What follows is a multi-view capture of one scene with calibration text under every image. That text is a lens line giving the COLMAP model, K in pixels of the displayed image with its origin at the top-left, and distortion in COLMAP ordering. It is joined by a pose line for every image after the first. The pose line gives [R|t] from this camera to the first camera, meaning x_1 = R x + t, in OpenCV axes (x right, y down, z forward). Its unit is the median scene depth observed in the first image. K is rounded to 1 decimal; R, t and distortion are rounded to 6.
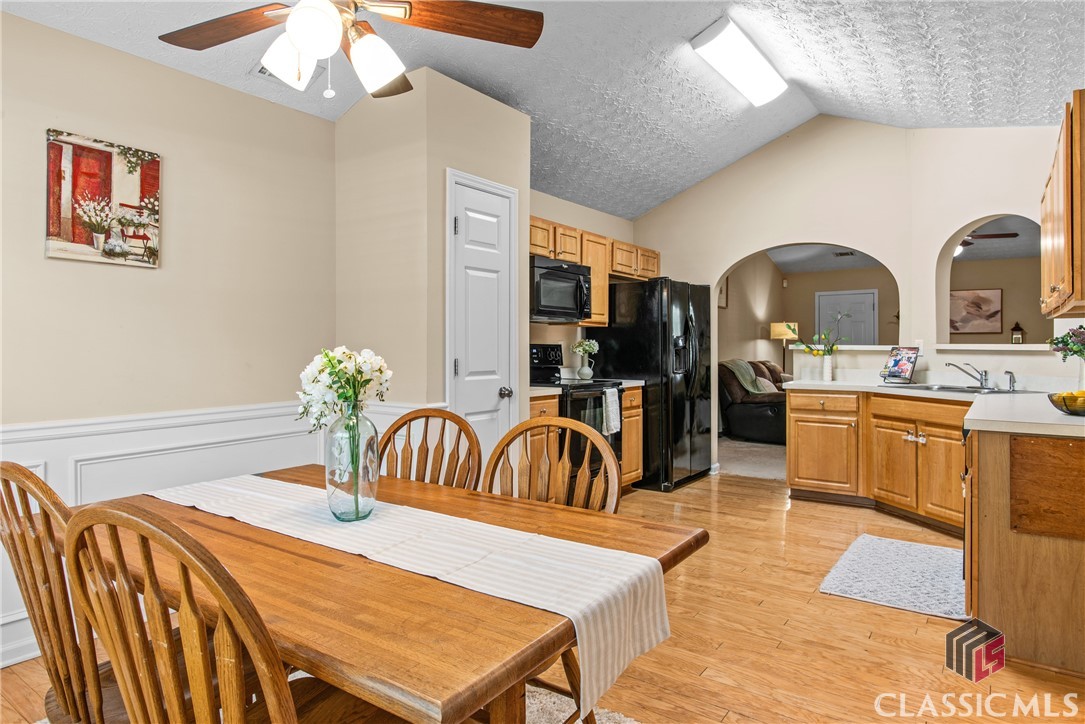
lens RADIAL K [[640.9, 0, 542.7], [0, 640.9, 346.0], [0, 0, 1]] dist [-0.004111, 0.000146]
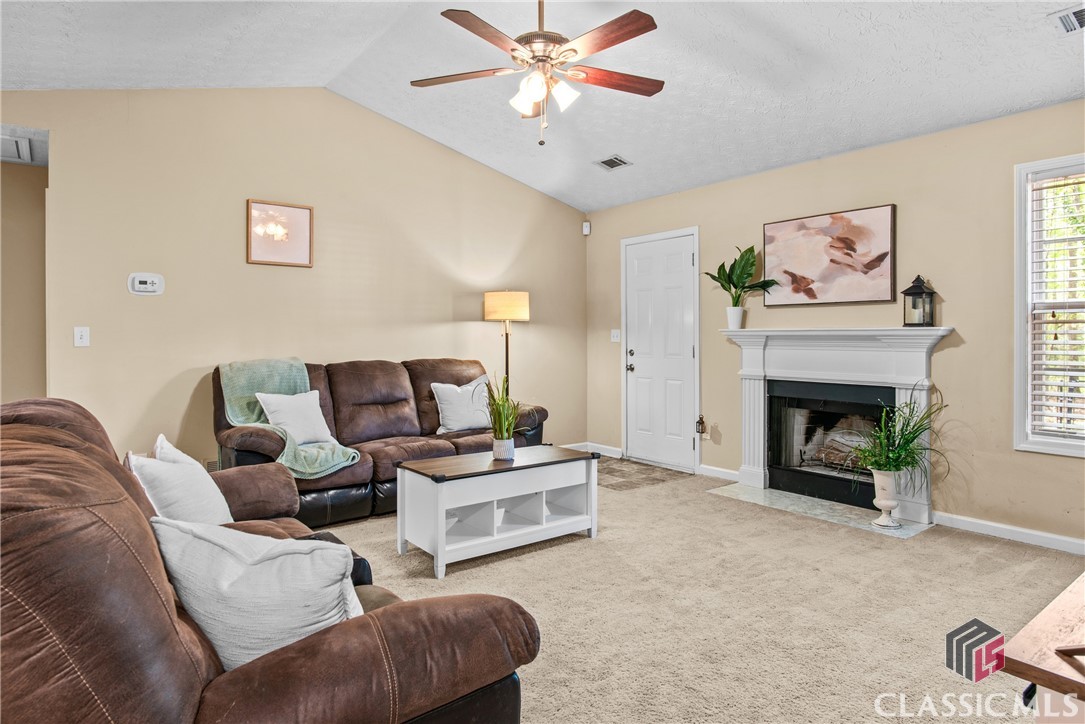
lens RADIAL K [[628.8, 0, 554.9], [0, 628.8, 335.0], [0, 0, 1]] dist [-0.002154, -0.000243]
pose [[0.960453, -0.005105, -0.278395, 2.078695], [0.006515, 0.999970, 0.004142, 0.000270], [0.278365, -0.005792, 0.960458, 1.713099]]
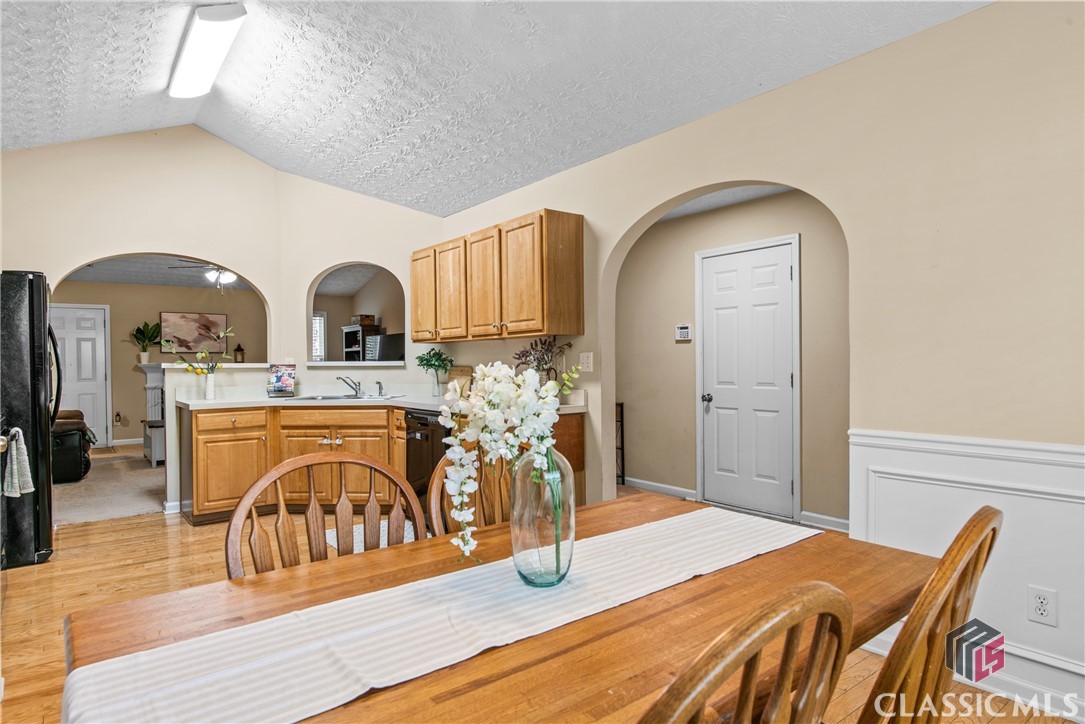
lens RADIAL K [[614.0, 0, 539.2], [0, 614.0, 365.1], [0, 0, 1]] dist [-0.005002, -0.000888]
pose [[0.287428, -0.008382, 0.957766, -0.618027], [0.008991, 0.999941, 0.006053, 0.000627], [-0.957760, 0.006871, 0.287486, 0.480250]]
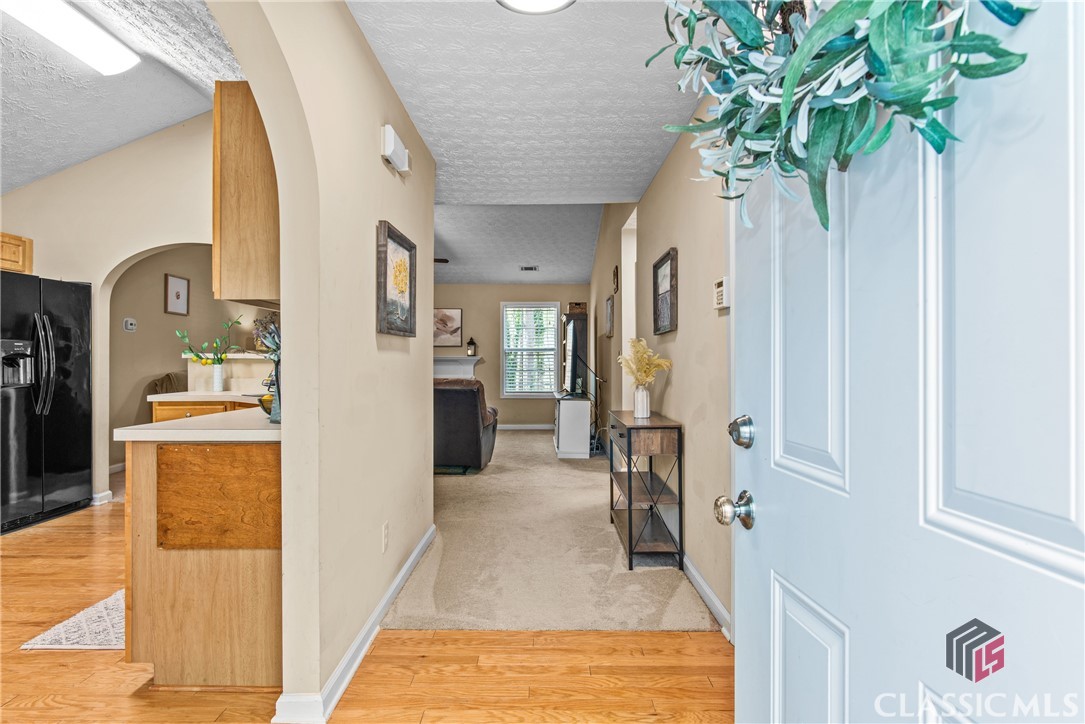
lens RADIAL K [[618.2, 0, 542.5], [0, 618.2, 362.0], [0, 0, 1]] dist [-0.002920, 0.000048]
pose [[0.812038, -0.002698, 0.583598, 0.595884], [0.001243, 0.999995, 0.002893, 0.018016], [-0.583603, -0.001624, 0.812038, -0.034370]]
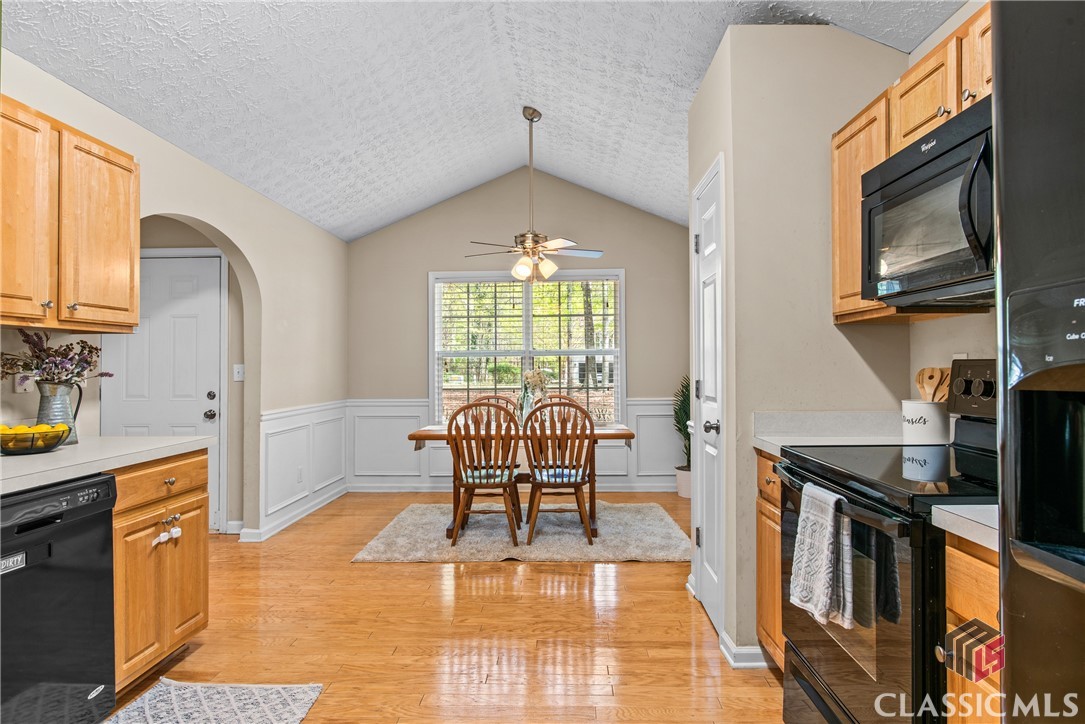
lens RADIAL K [[621.7, 0, 545.0], [0, 621.7, 356.3], [0, 0, 1]] dist [-0.003025, 0.000050]
pose [[-0.831516, -0.004796, -0.555479, 0.729431], [0.006964, 0.999794, -0.019058, -0.000323], [0.555456, -0.019716, -0.831312, 2.069443]]
